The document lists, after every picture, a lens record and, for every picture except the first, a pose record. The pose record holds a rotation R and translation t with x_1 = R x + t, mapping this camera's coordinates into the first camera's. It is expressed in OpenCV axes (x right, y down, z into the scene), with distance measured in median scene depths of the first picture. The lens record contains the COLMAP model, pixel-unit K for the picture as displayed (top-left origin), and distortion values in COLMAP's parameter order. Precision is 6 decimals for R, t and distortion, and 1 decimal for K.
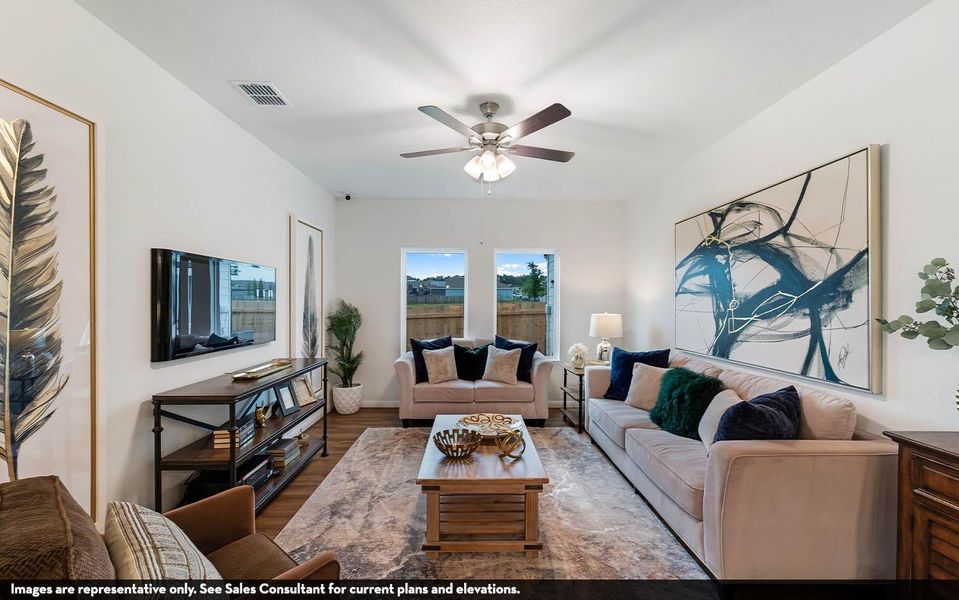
lens RADIAL K [[383.9, 0, 478.9], [0, 383.9, 303.2], [0, 0, 1]] dist [0.006111, -0.002177]
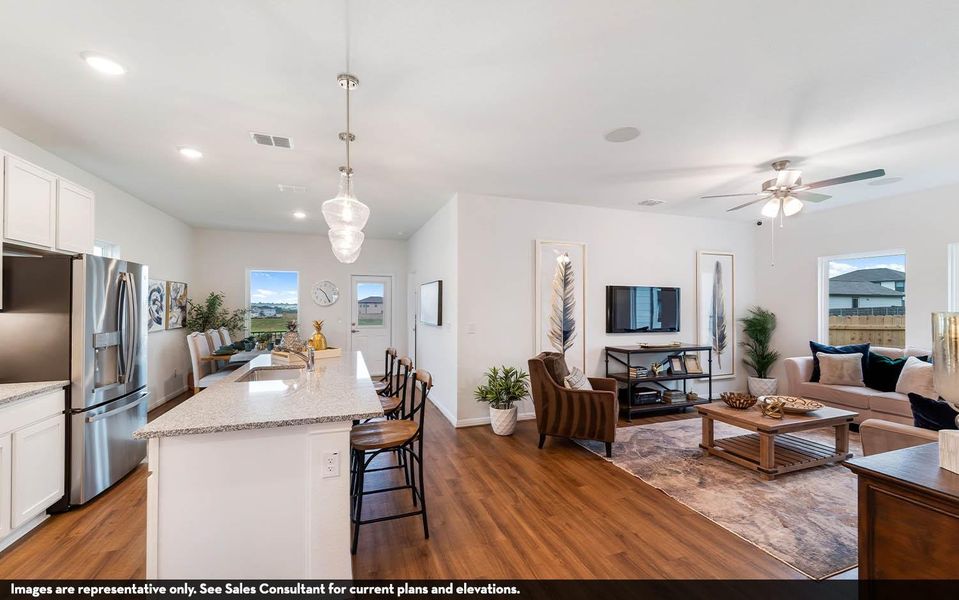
lens RADIAL K [[383.9, 0, 483.2], [0, 383.9, 303.5], [0, 0, 1]] dist [0.006111, -0.002177]
pose [[0.332493, -0.010565, -0.943047, 0.961425], [-0.004792, 0.999905, -0.012891, 0.002985], [0.943094, 0.008805, 0.332411, -0.433190]]
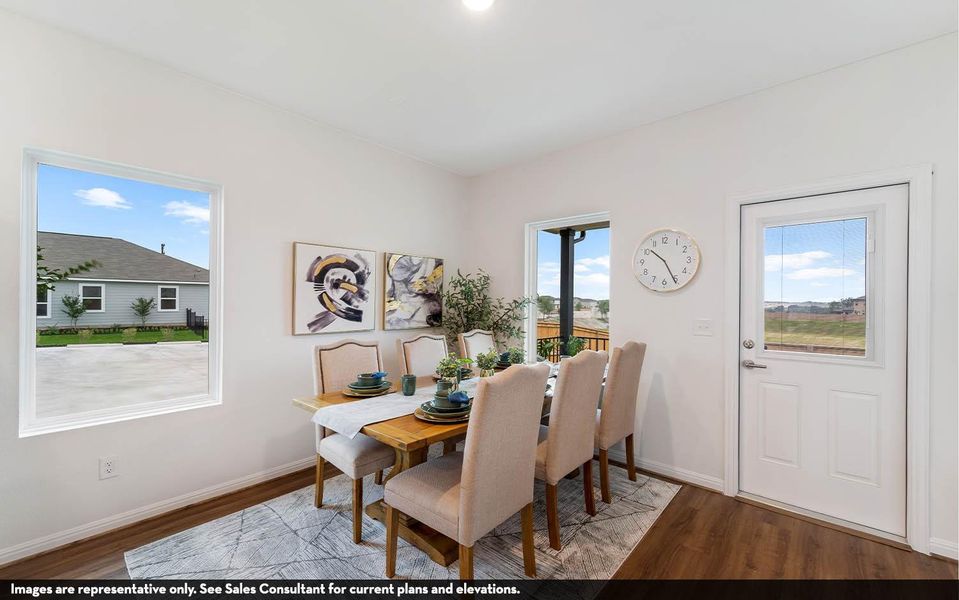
lens RADIAL K [[383.9, 0, 481.3], [0, 383.9, 300.0], [0, 0, 1]] dist [0.006111, -0.002177]
pose [[-0.681619, -0.013302, -0.731586, -0.880057], [-0.016164, 0.999864, -0.003120, 0.023650], [0.731529, 0.009699, -0.681742, -0.213797]]
